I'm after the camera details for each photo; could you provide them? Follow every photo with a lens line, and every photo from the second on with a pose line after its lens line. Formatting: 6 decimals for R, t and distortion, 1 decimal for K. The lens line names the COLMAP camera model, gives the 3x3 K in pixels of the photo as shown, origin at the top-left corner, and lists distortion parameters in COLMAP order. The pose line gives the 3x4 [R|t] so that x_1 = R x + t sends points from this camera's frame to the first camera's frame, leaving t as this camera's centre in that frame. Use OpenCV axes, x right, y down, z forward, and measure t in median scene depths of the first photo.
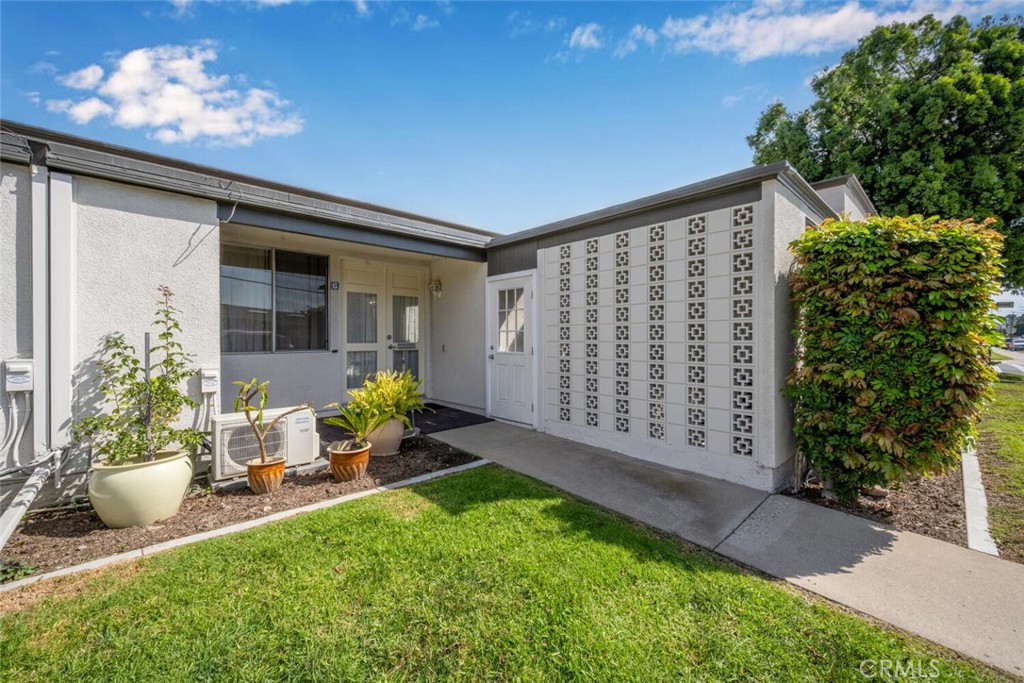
lens RADIAL K [[406.9, 0, 512.9], [0, 406.9, 337.8], [0, 0, 1]] dist [0.001630, 0.000179]
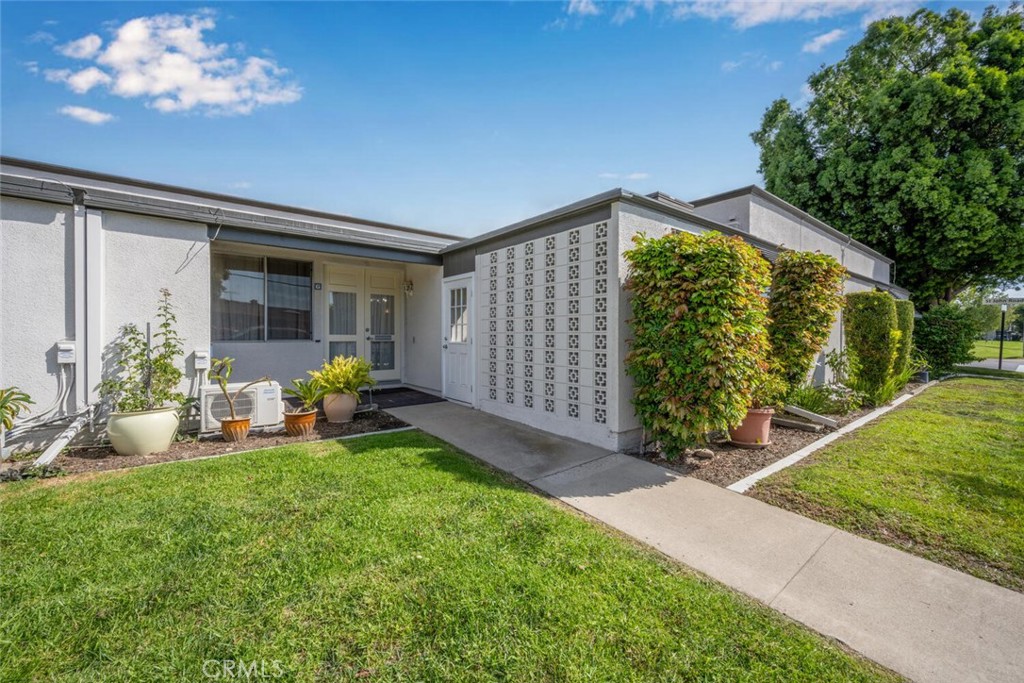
lens RADIAL K [[406.9, 0, 512.9], [0, 406.9, 337.3], [0, 0, 1]] dist [0.001630, 0.000179]
pose [[0.996940, 0.005169, -0.077997, 0.360942], [-0.004711, 0.999971, 0.006059, 0.018593], [0.078026, -0.005673, 0.996935, -0.236989]]
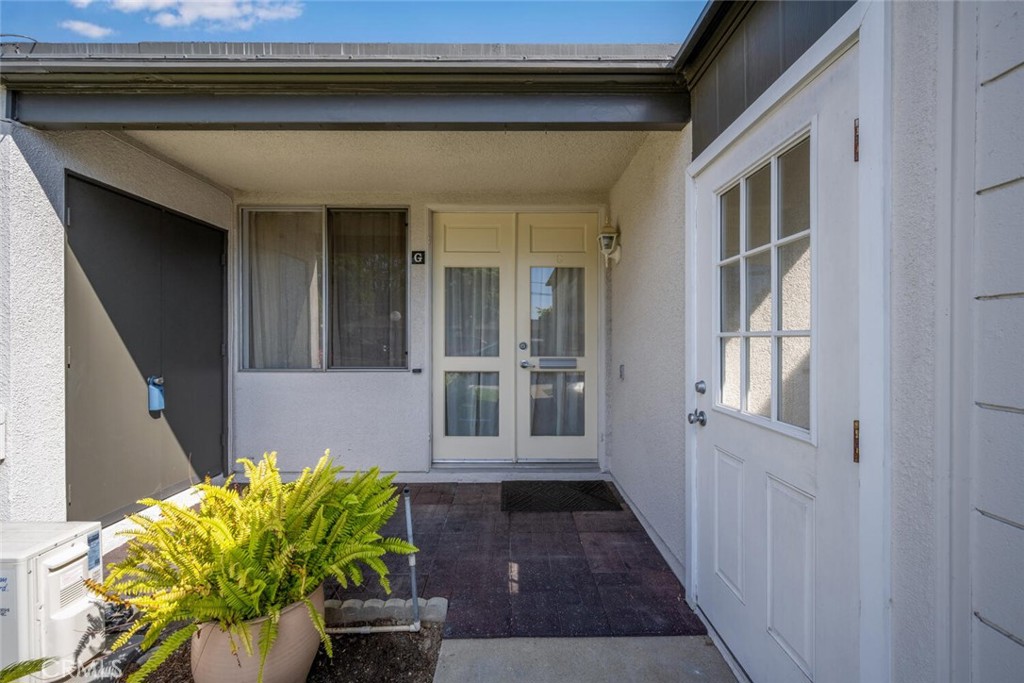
lens RADIAL K [[406.9, 0, 513.2], [0, 406.9, 340.1], [0, 0, 1]] dist [0.001630, 0.000179]
pose [[0.739120, 0.003831, -0.673563, 0.079695], [-0.002904, 0.999993, 0.002501, -0.019395], [0.673567, 0.000108, 0.739126, 1.049162]]
